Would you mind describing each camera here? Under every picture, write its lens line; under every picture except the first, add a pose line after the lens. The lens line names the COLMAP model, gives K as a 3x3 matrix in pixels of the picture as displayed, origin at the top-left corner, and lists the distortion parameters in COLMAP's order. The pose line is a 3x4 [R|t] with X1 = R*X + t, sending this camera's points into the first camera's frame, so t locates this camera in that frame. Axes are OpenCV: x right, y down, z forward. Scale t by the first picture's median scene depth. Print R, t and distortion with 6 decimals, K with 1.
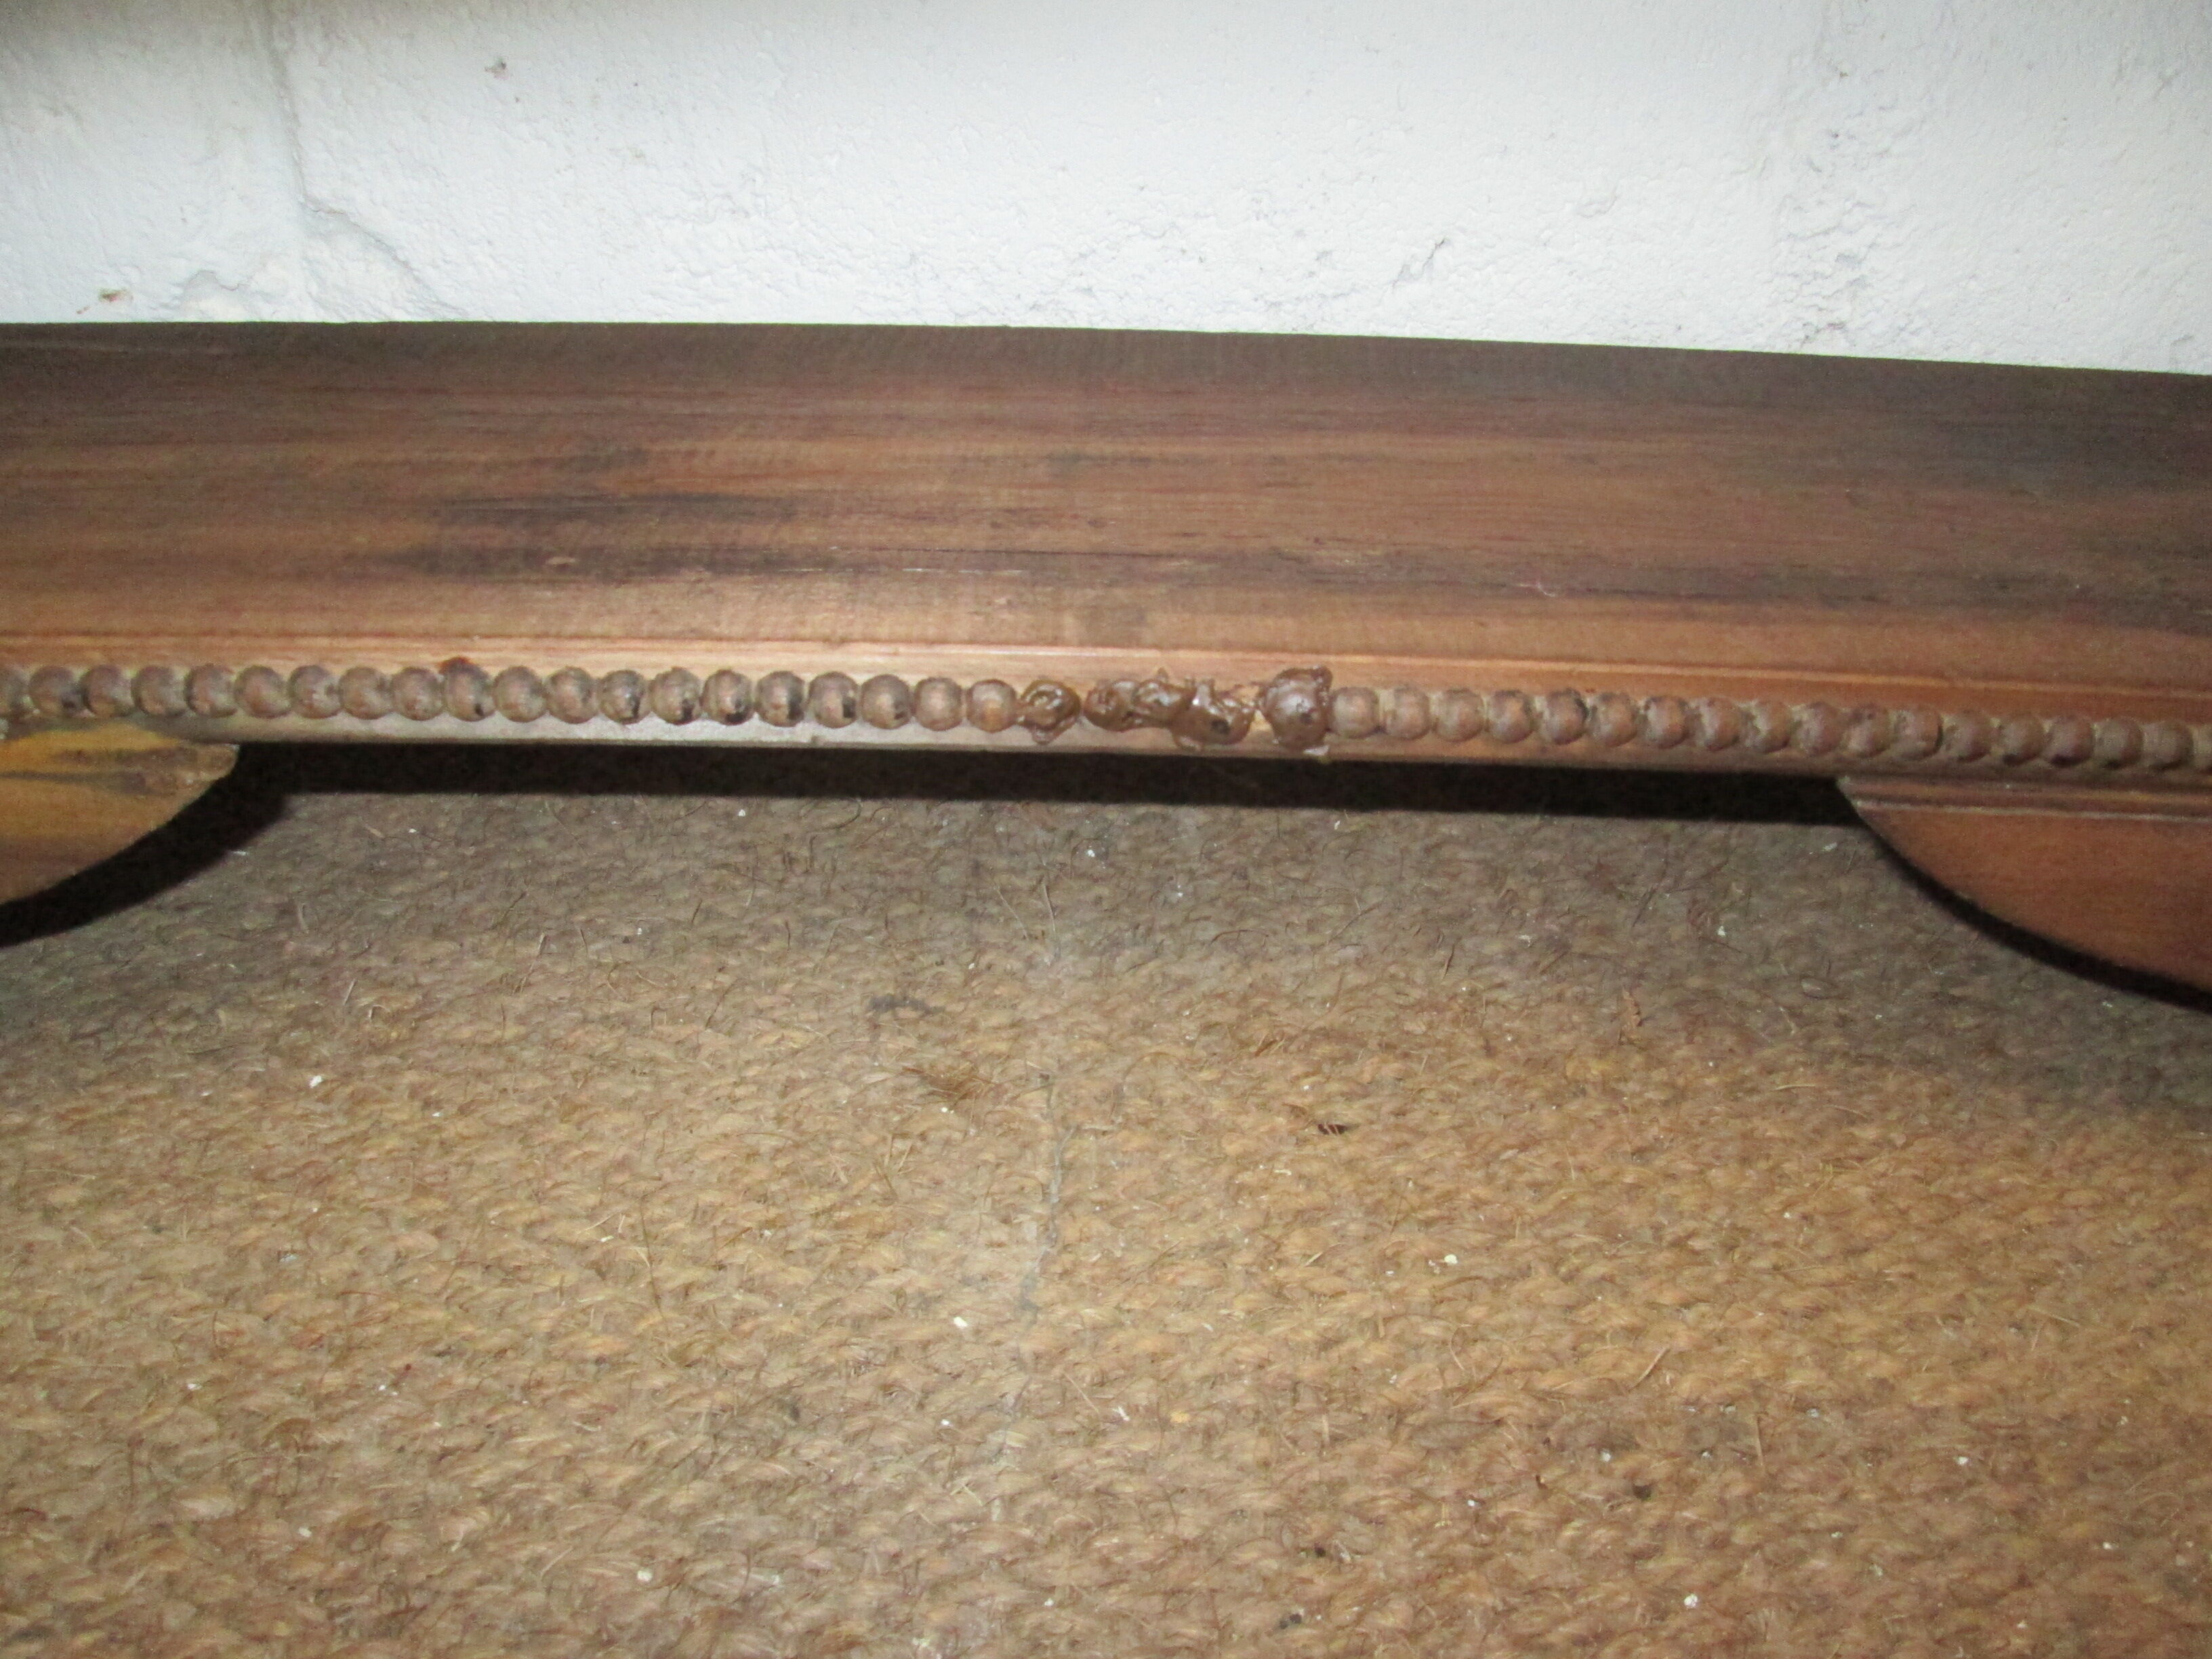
lens RADIAL K [[1785.2, 0, 1106.0], [0, 1785.2, 829.5], [0, 0, 1]] dist [-0.038839, -0.001170]
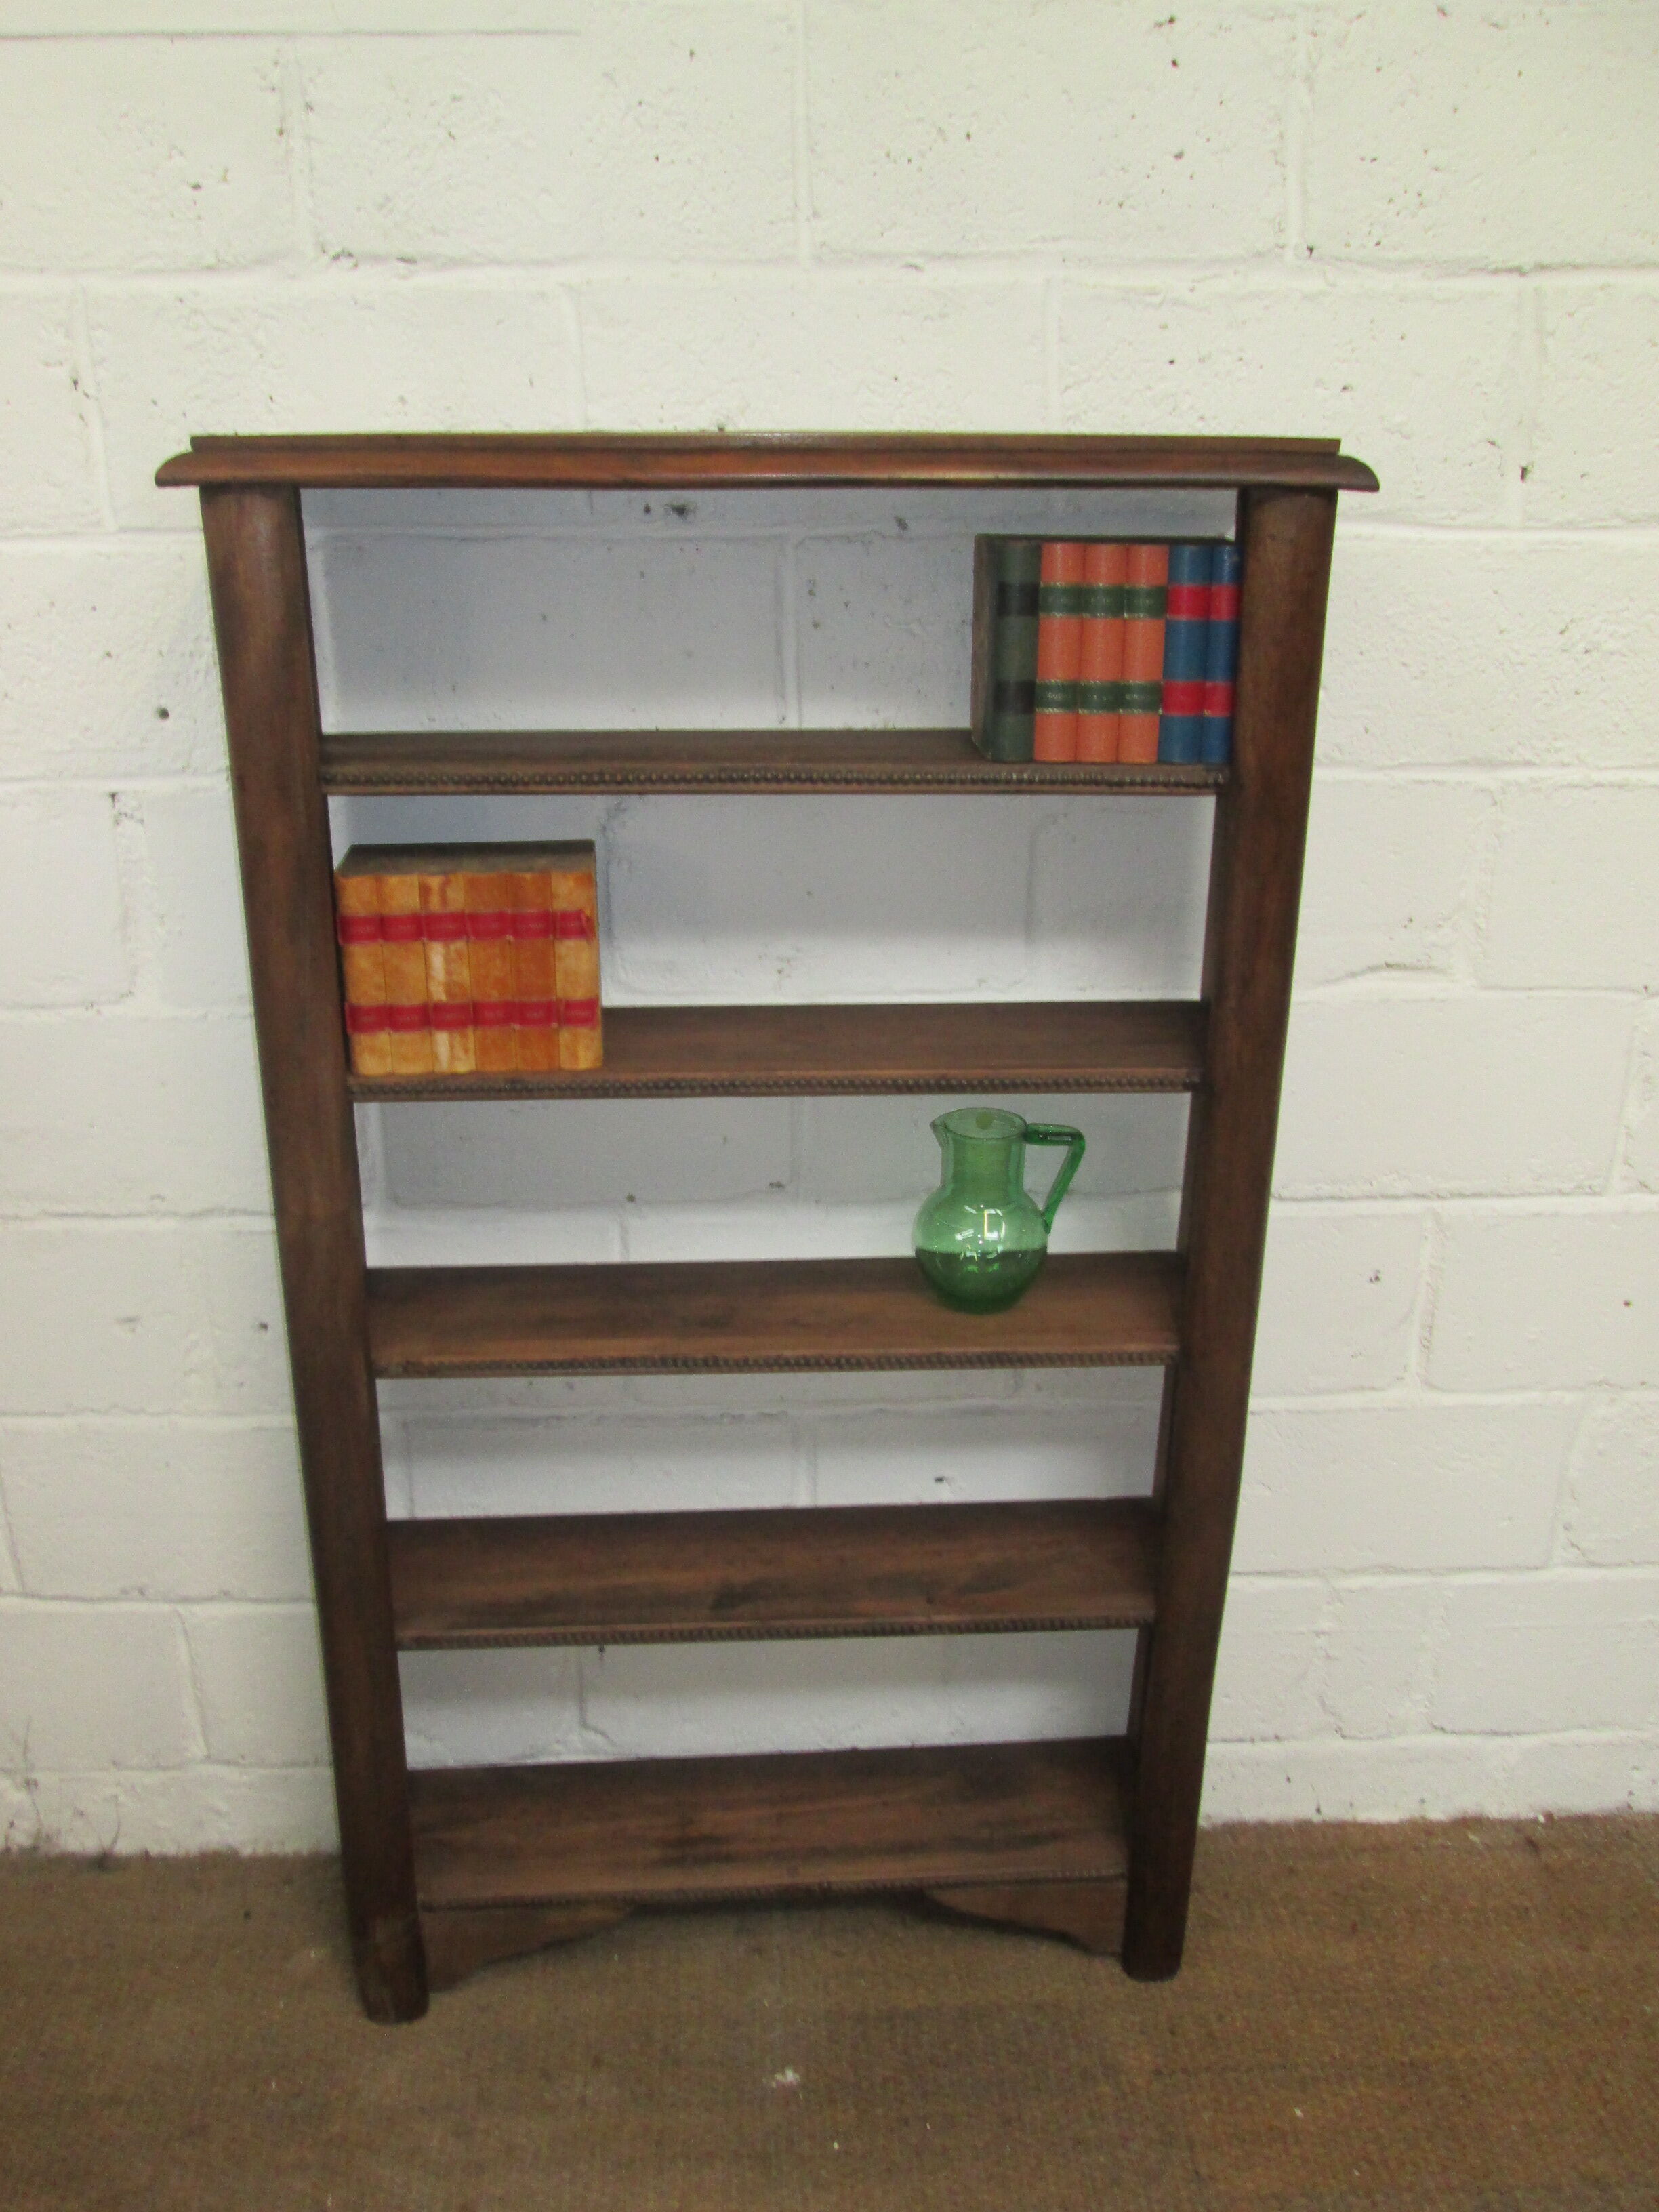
lens RADIAL K [[1785.2, 0, 829.5], [0, 1785.2, 1106.0], [0, 0, 1]] dist [-0.038839, -0.001170]
pose [[0.997521, -0.039663, 0.058121, -0.094512], [0.051002, 0.976609, -0.208885, -1.180447], [-0.048477, 0.211332, 0.976211, -4.546797]]
